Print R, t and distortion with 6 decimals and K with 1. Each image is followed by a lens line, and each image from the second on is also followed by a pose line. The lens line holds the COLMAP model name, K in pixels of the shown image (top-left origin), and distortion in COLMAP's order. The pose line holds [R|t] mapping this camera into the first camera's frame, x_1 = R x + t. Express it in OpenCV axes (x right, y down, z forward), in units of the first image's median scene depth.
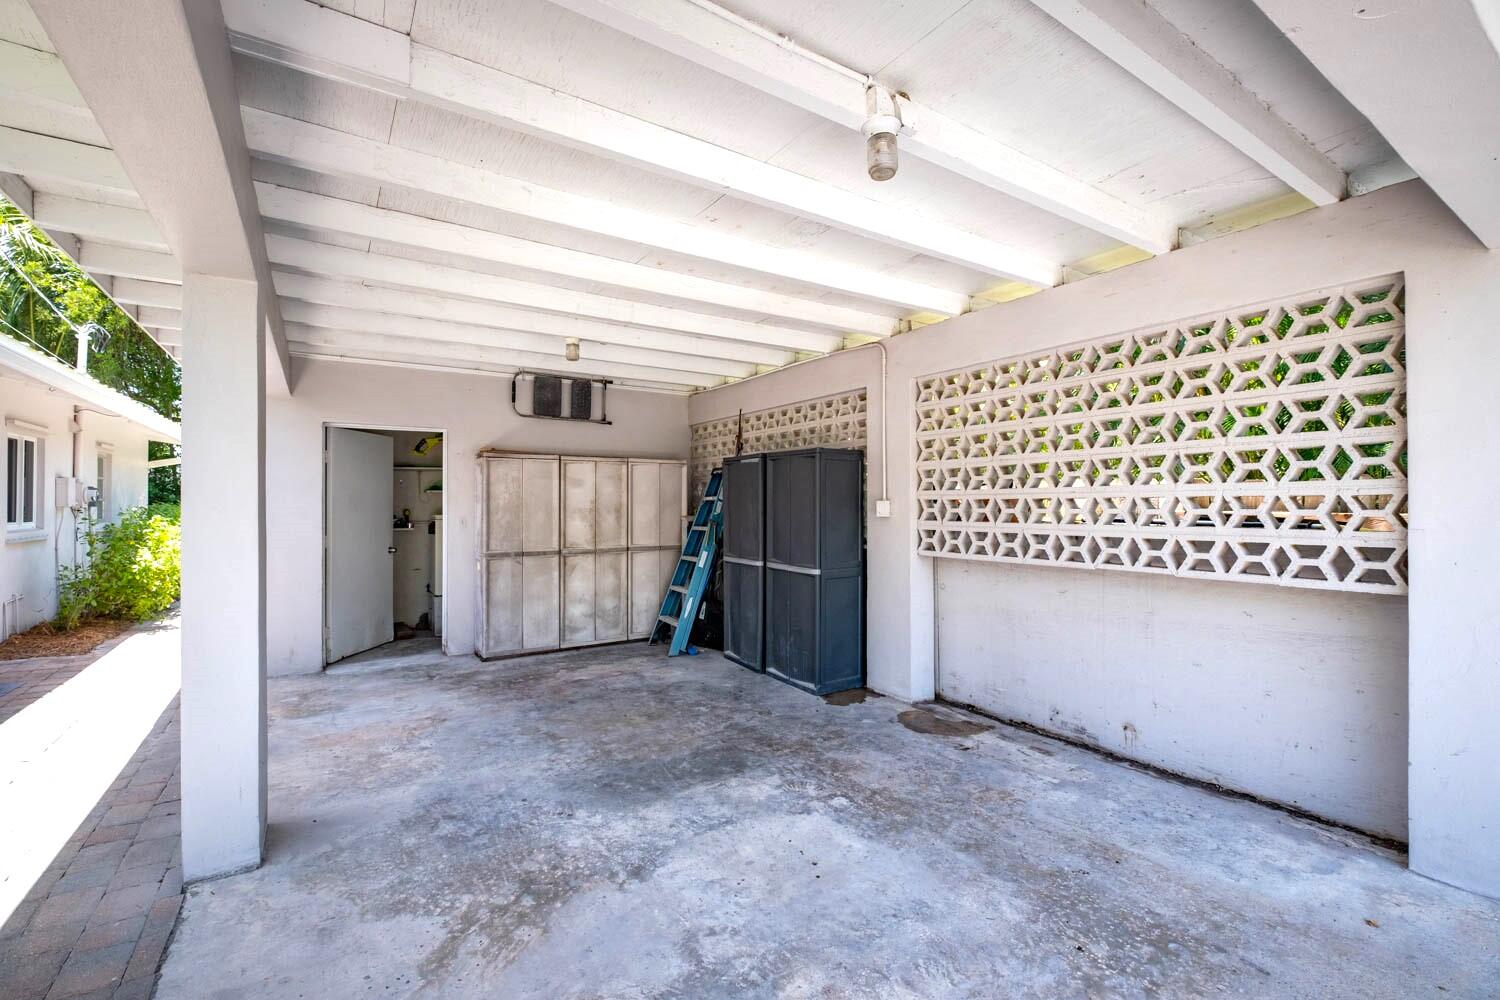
lens RADIAL K [[643.7, 0, 750.0], [0, 643.7, 500.0], [0, 0, 1]] dist [0.004334, -0.010678]
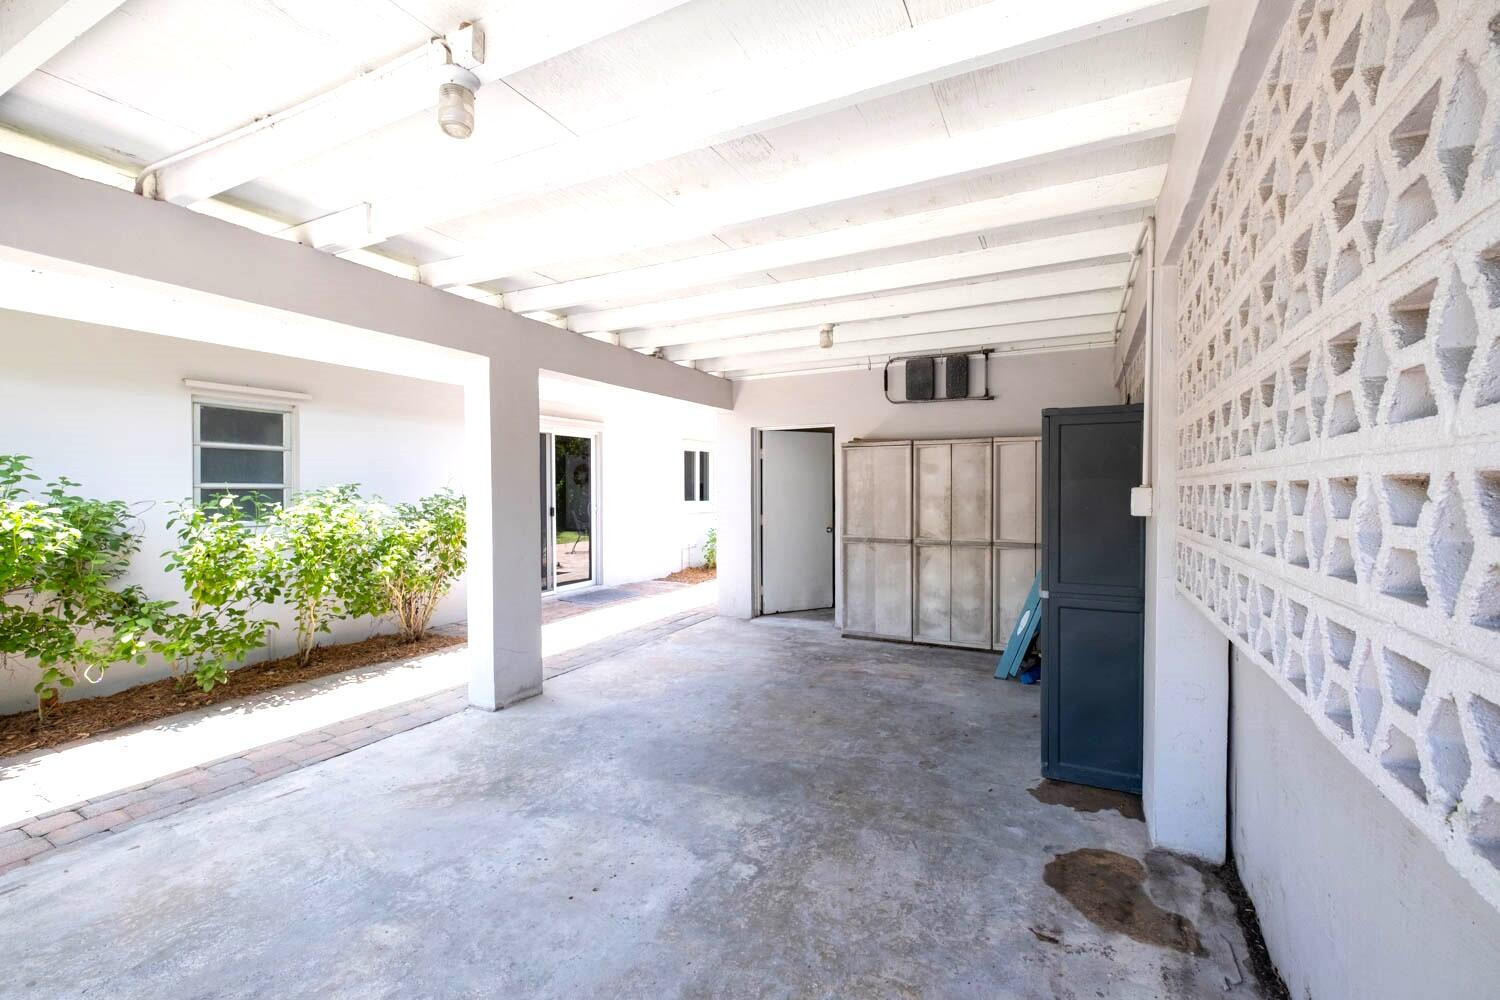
lens RADIAL K [[643.7, 0, 750.0], [0, 643.7, 500.0], [0, 0, 1]] dist [0.004334, -0.010678]
pose [[0.501634, 0.015885, -0.864934, 0.562854], [0.004117, 0.999776, 0.020750, -0.002189], [0.865070, -0.013970, 0.501456, 0.421782]]
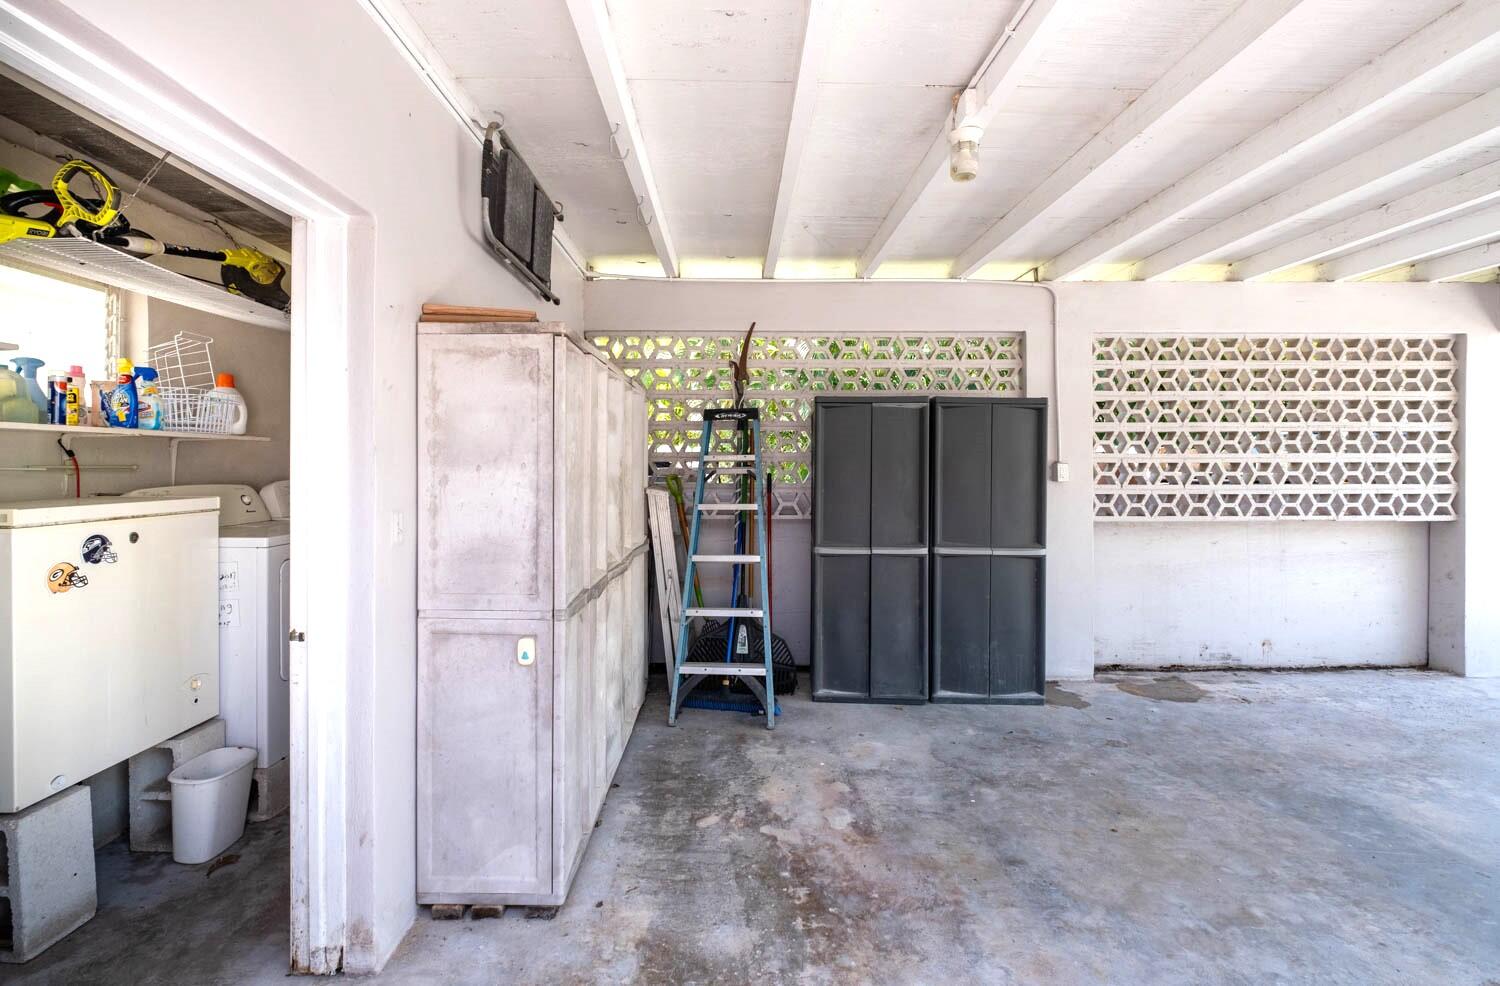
lens RADIAL K [[664.3, 0, 734.3], [0, 664.3, 464.3], [0, 0, 1]] dist [0.000508, -0.006346]
pose [[0.546282, -0.002446, 0.837598, -0.854989], [-0.007156, 0.999946, 0.007588, -0.001619], [-0.837571, -0.010139, 0.546235, 0.925727]]
